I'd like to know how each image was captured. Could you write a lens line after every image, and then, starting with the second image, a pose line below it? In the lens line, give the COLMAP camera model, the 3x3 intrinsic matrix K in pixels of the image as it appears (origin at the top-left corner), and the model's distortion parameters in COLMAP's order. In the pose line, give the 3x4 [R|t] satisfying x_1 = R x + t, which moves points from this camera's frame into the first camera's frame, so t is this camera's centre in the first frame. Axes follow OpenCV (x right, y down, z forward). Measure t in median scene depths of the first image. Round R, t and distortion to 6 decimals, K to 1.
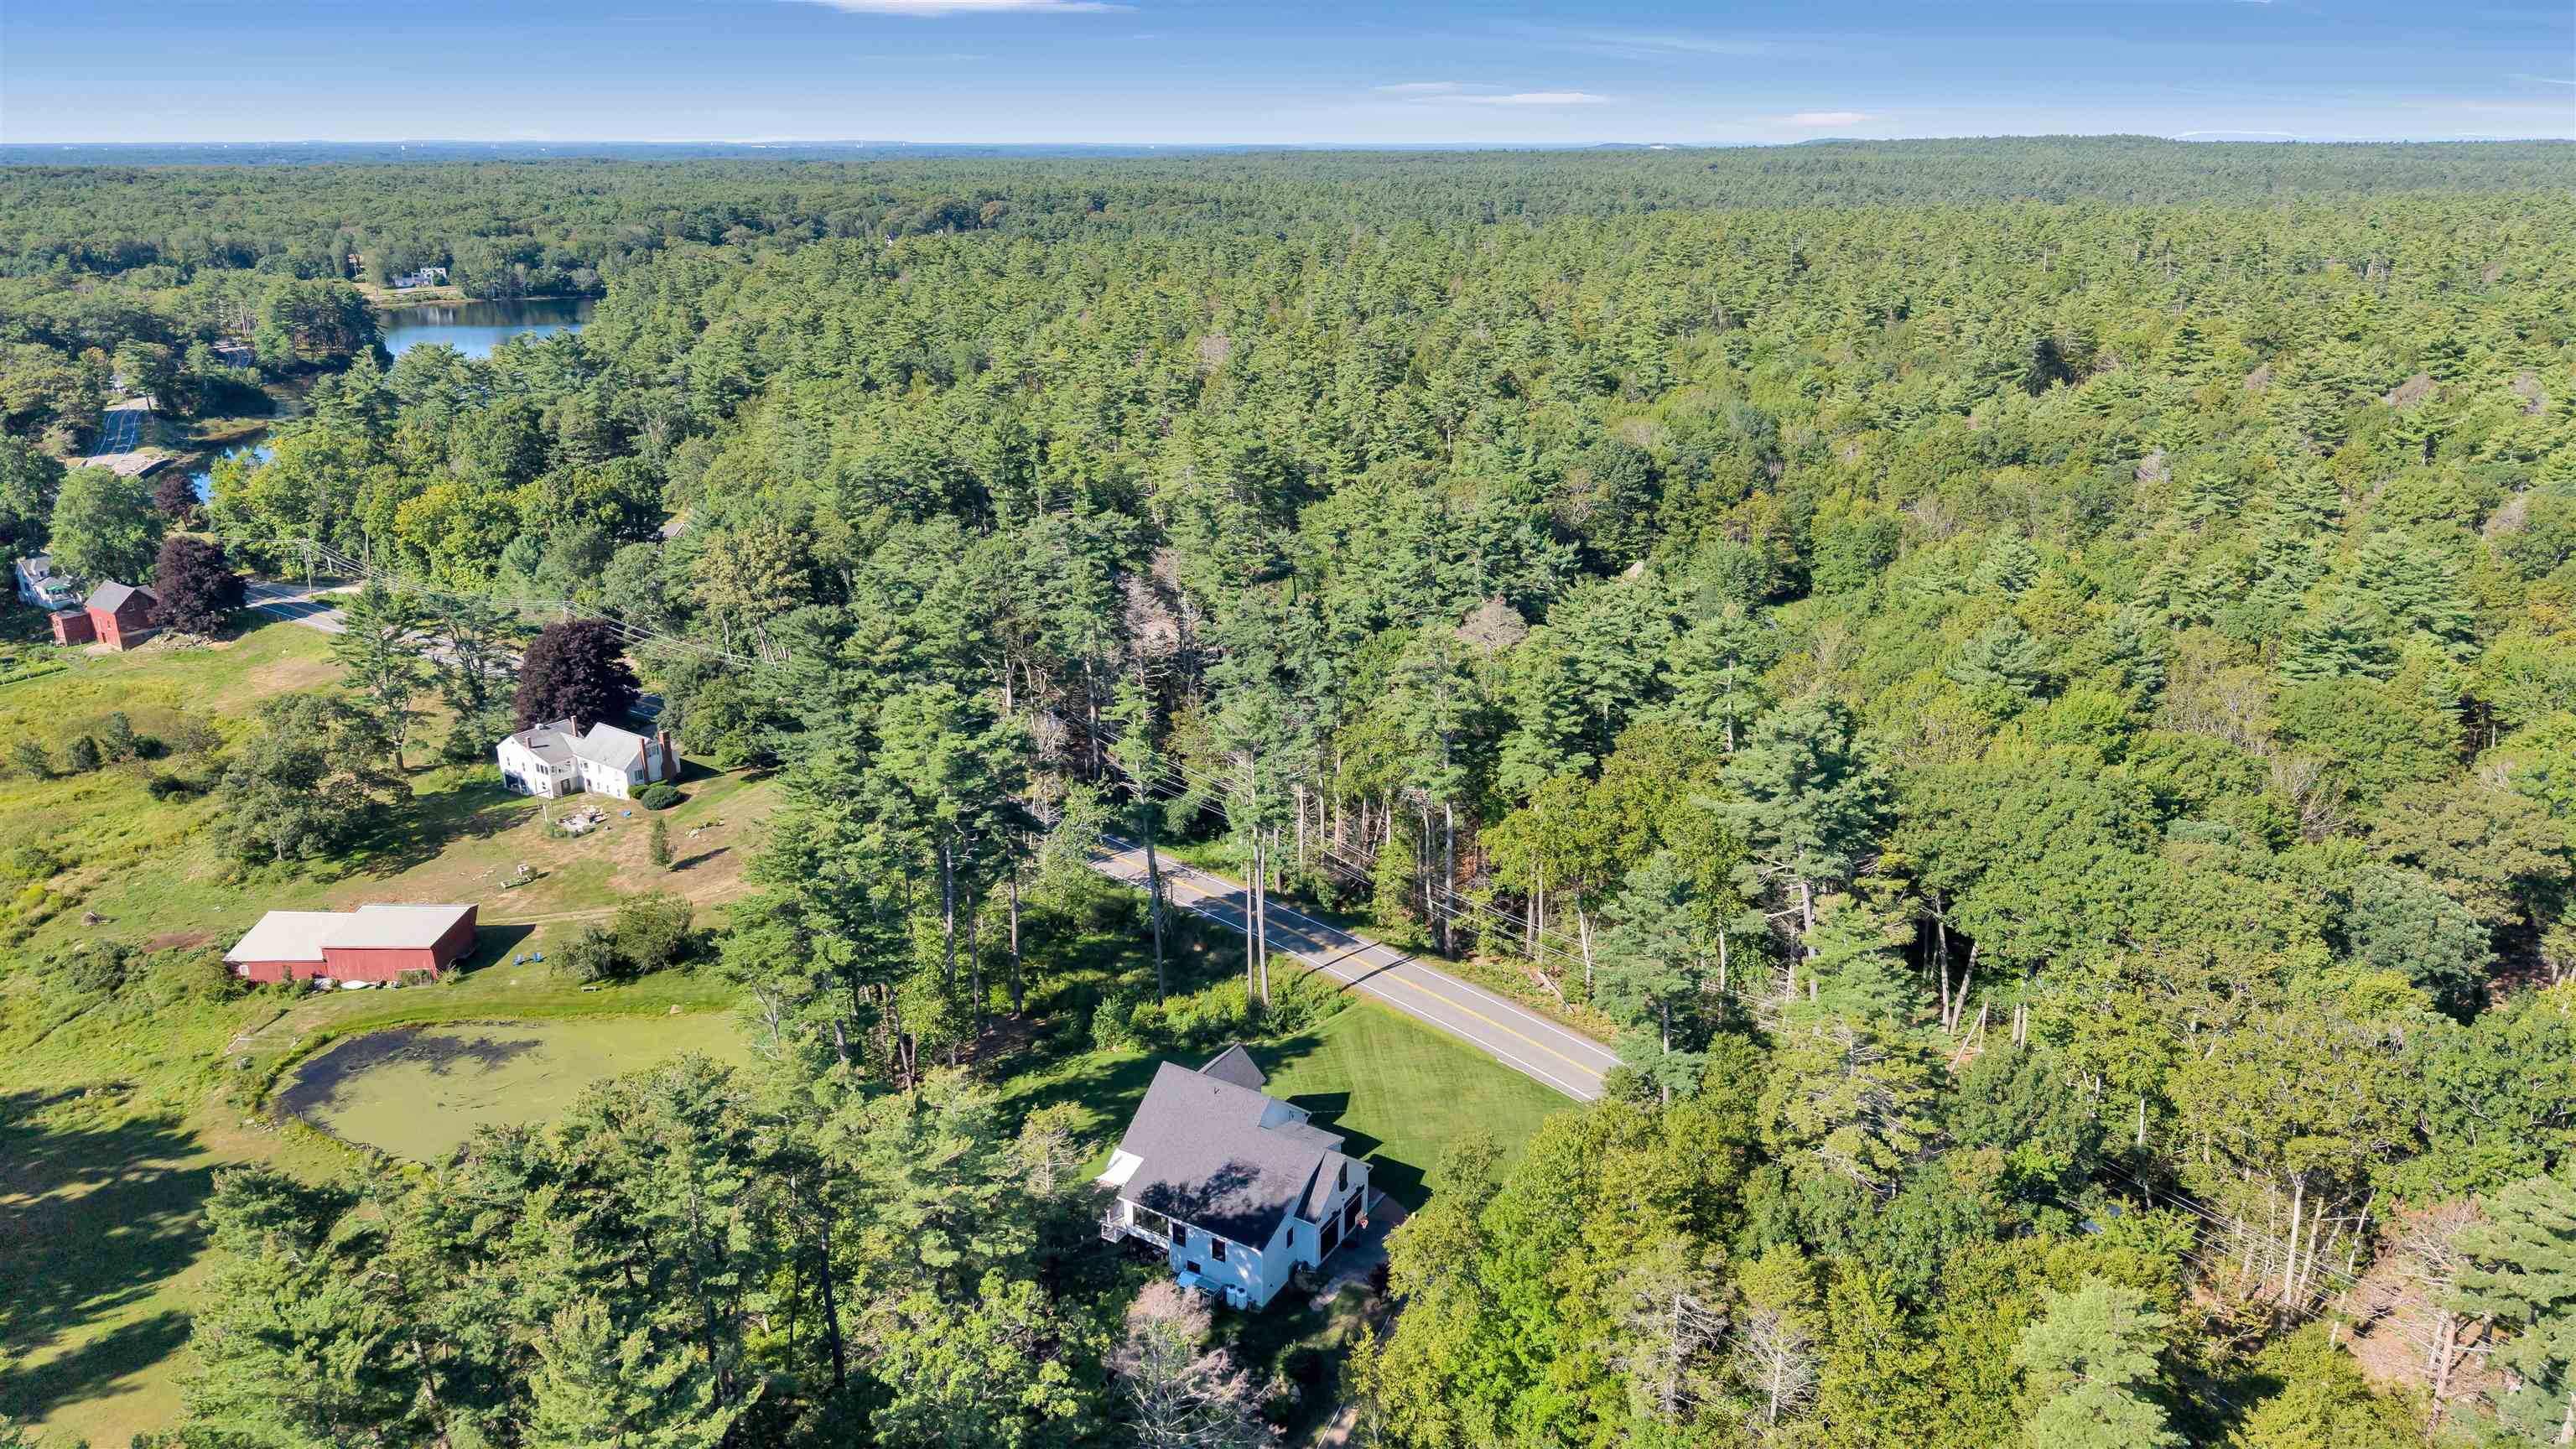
lens RADIAL K [[1723.3, 0, 1279.0], [0, 1723.3, 707.7], [0, 0, 1]] dist [0.050572, -0.052668]
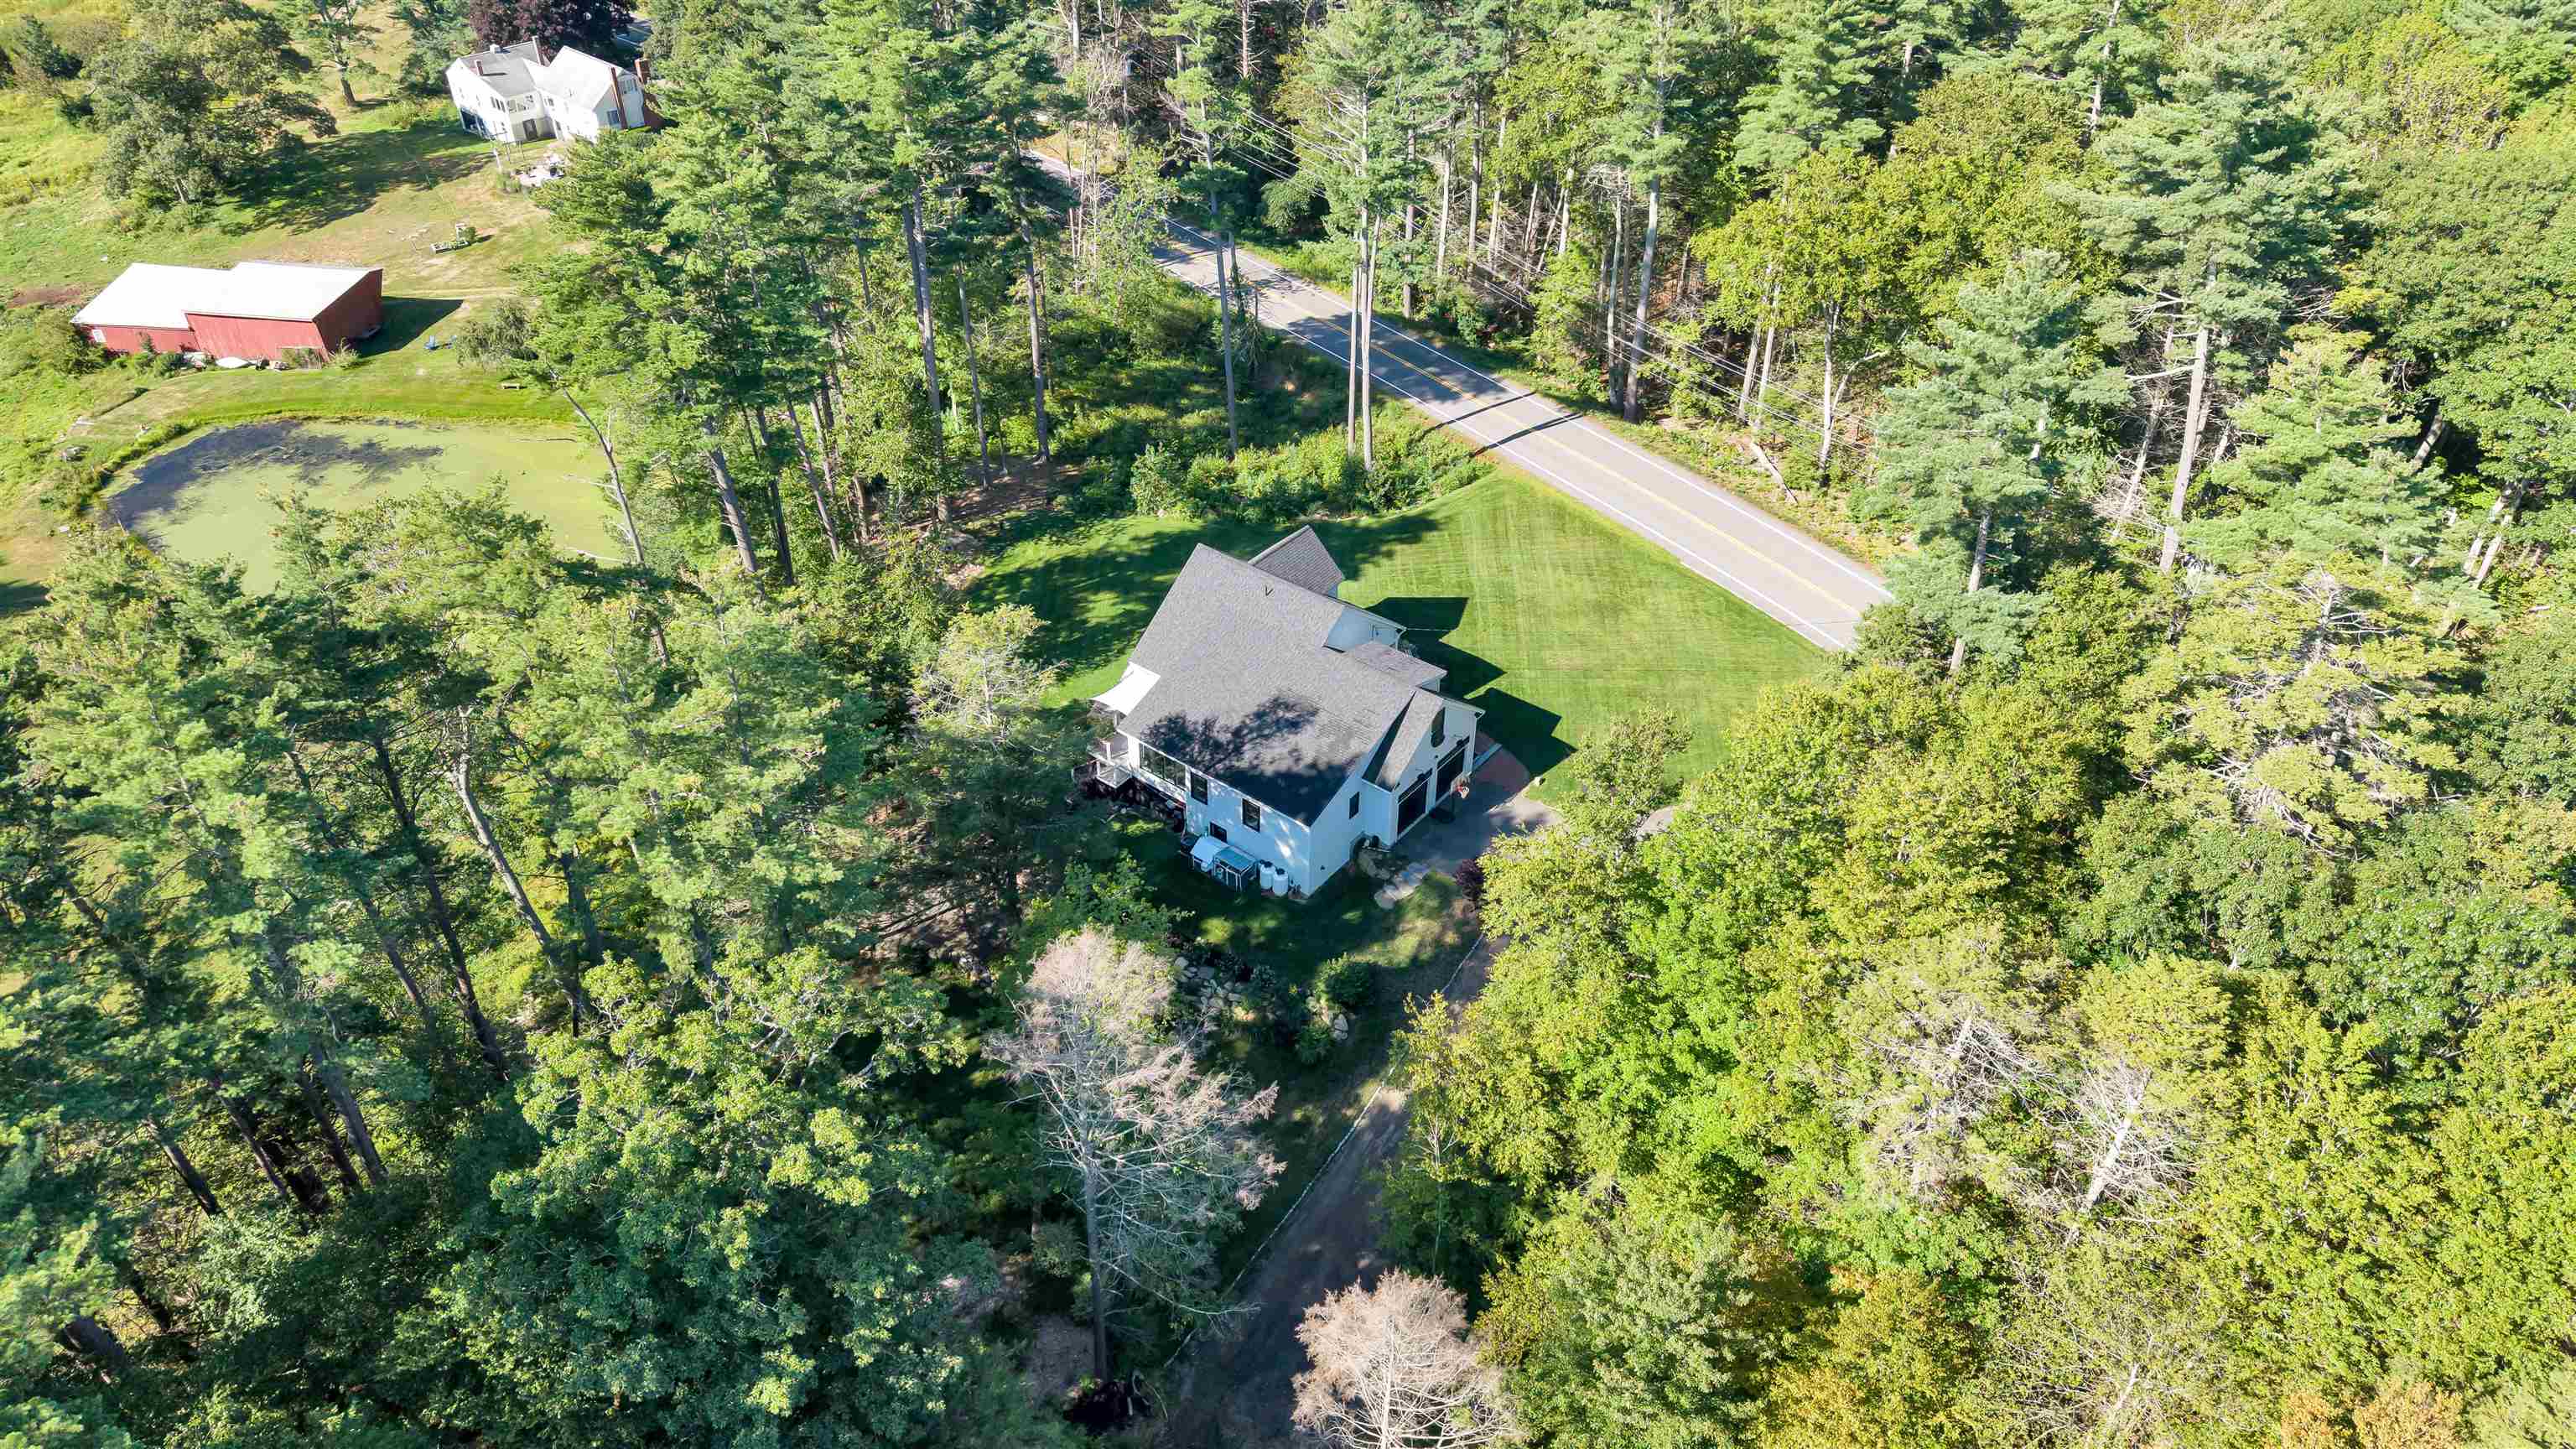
lens RADIAL K [[1723.3, 0, 1285.8], [0, 1723.3, 743.6], [0, 0, 1]] dist [0.050572, -0.052668]
pose [[0.994129, 0.074760, -0.078218, 0.025216], [-0.044497, 0.941430, 0.334259, 0.041655], [0.098626, -0.328816, 0.939230, 0.286240]]
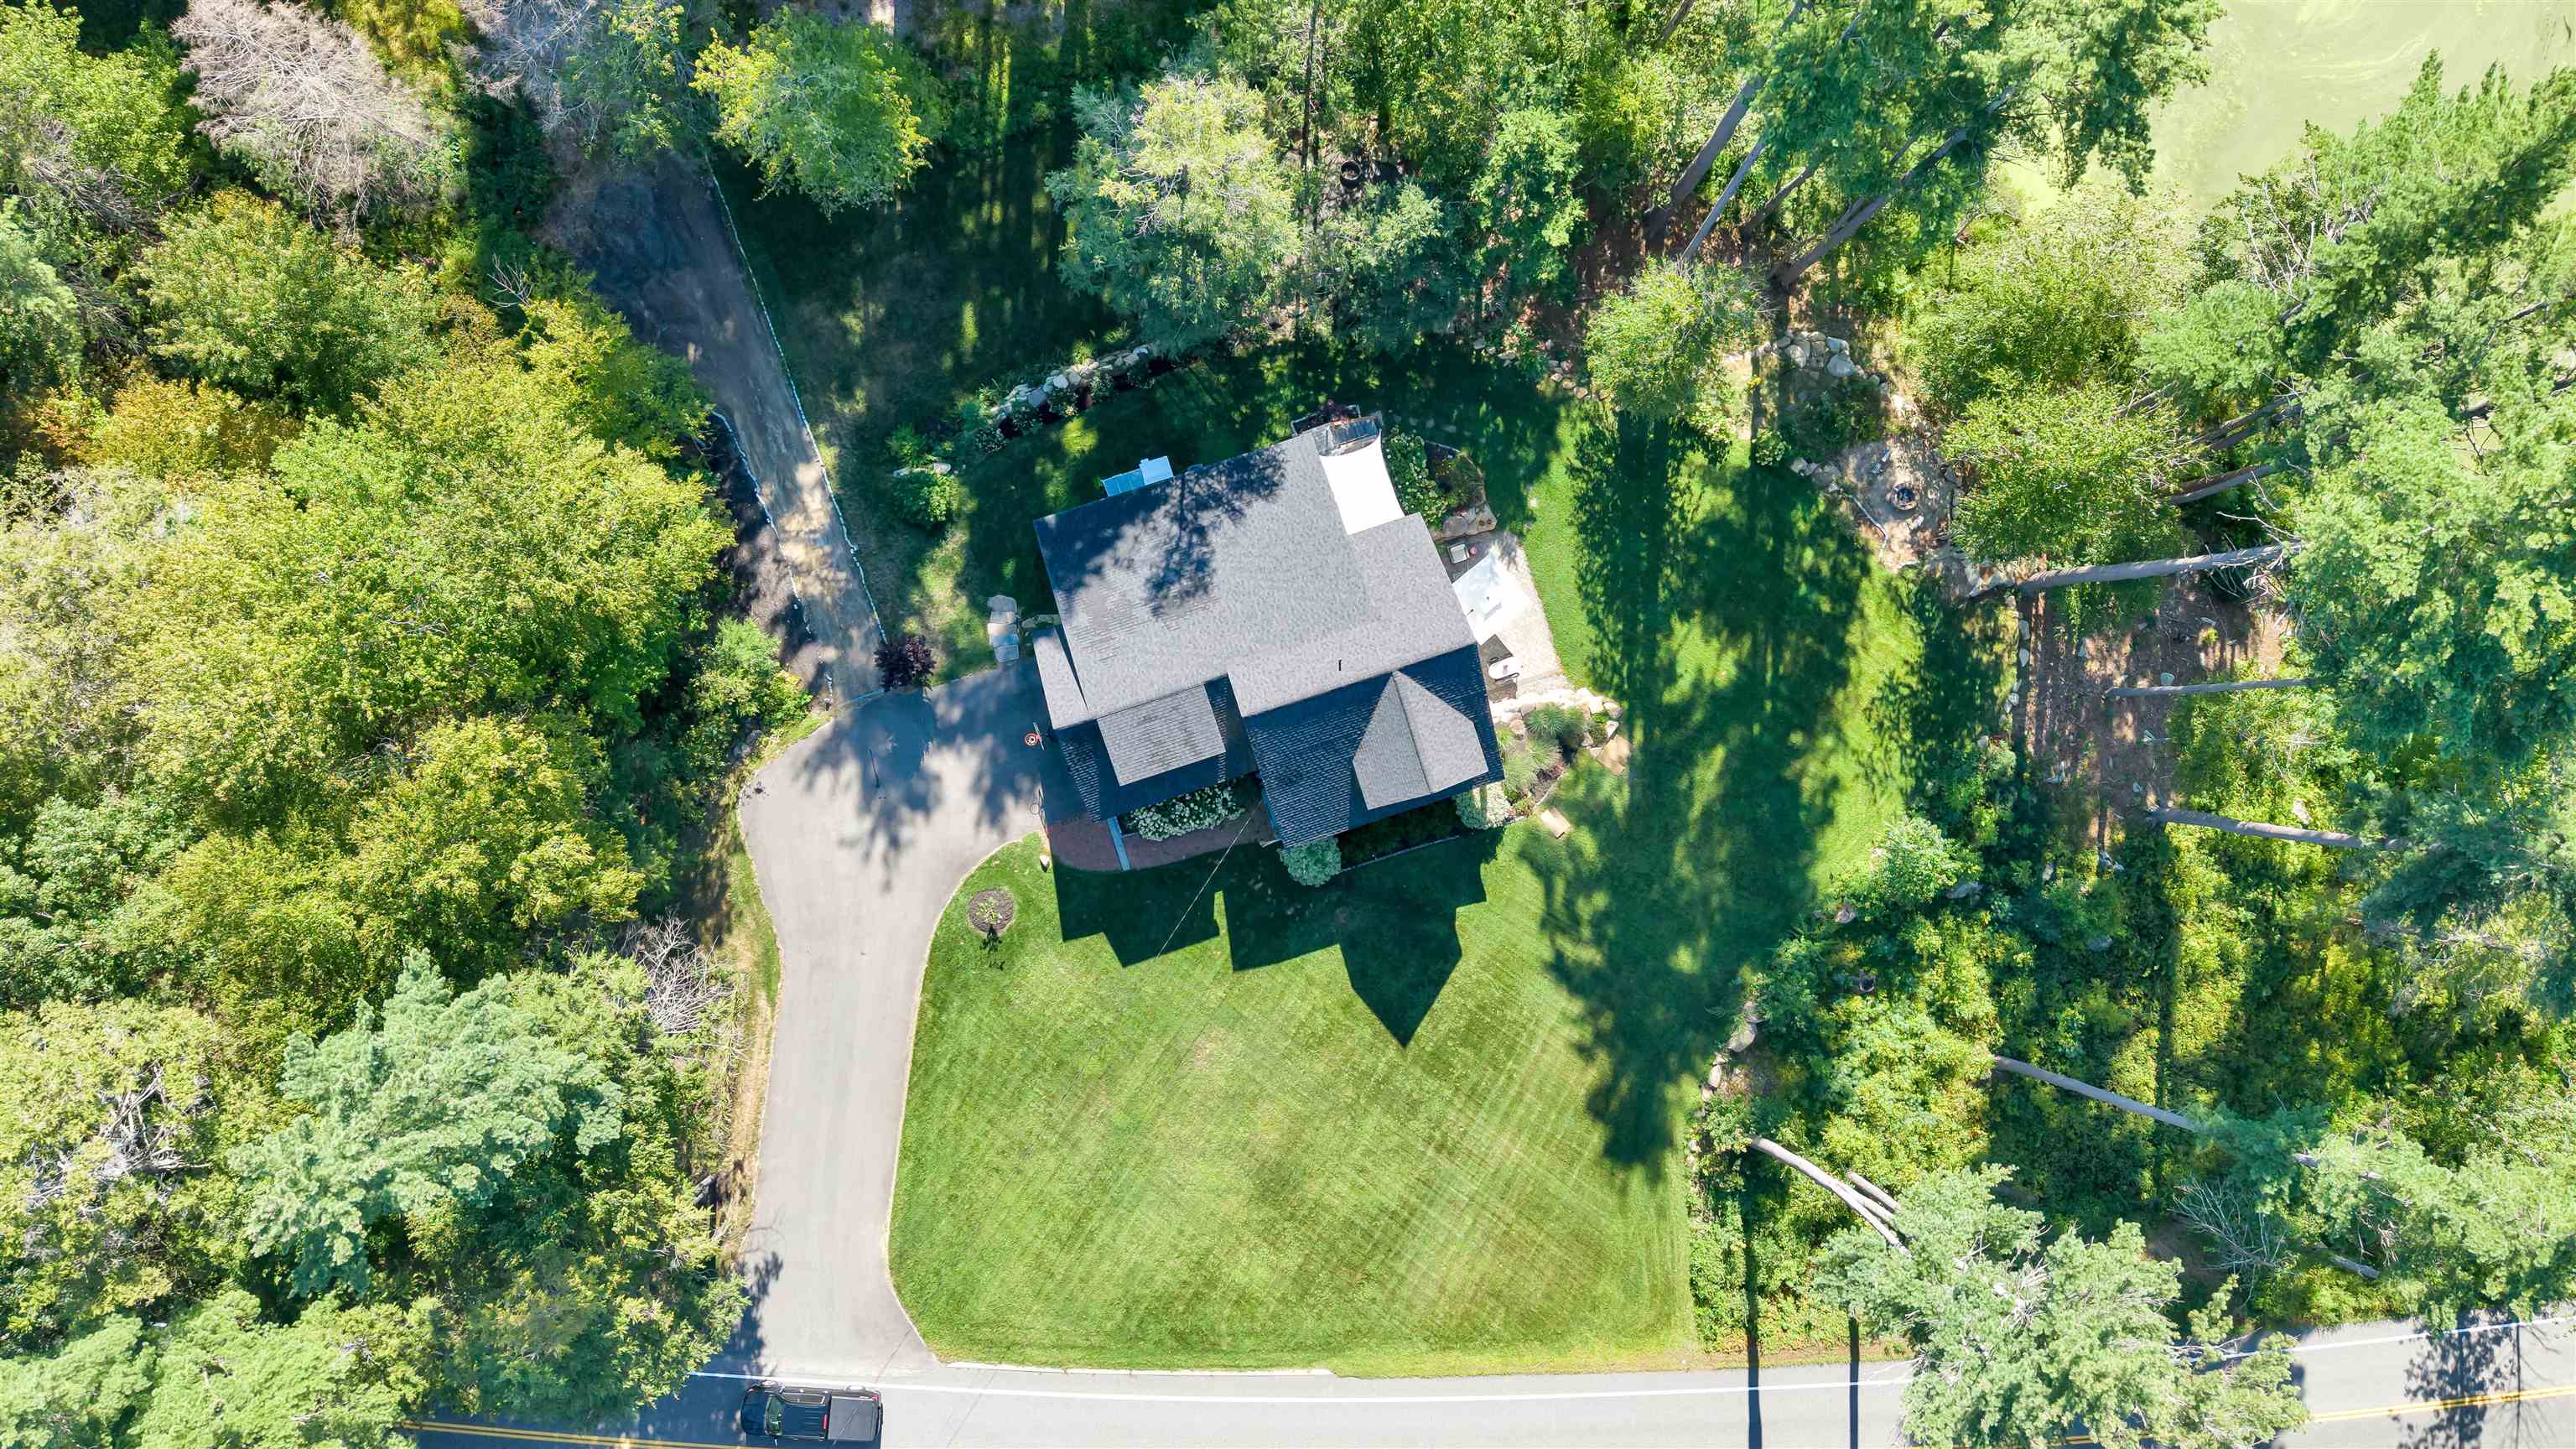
lens RADIAL K [[1723.3, 0, 1276.3], [0, 1723.3, 729.0], [0, 0, 1]] dist [0.050572, -0.052668]
pose [[-0.649500, 0.760303, -0.009480, -0.002900], [-0.244460, -0.196995, 0.949438, -0.242917], [0.719993, 0.618978, 0.313811, 0.717663]]
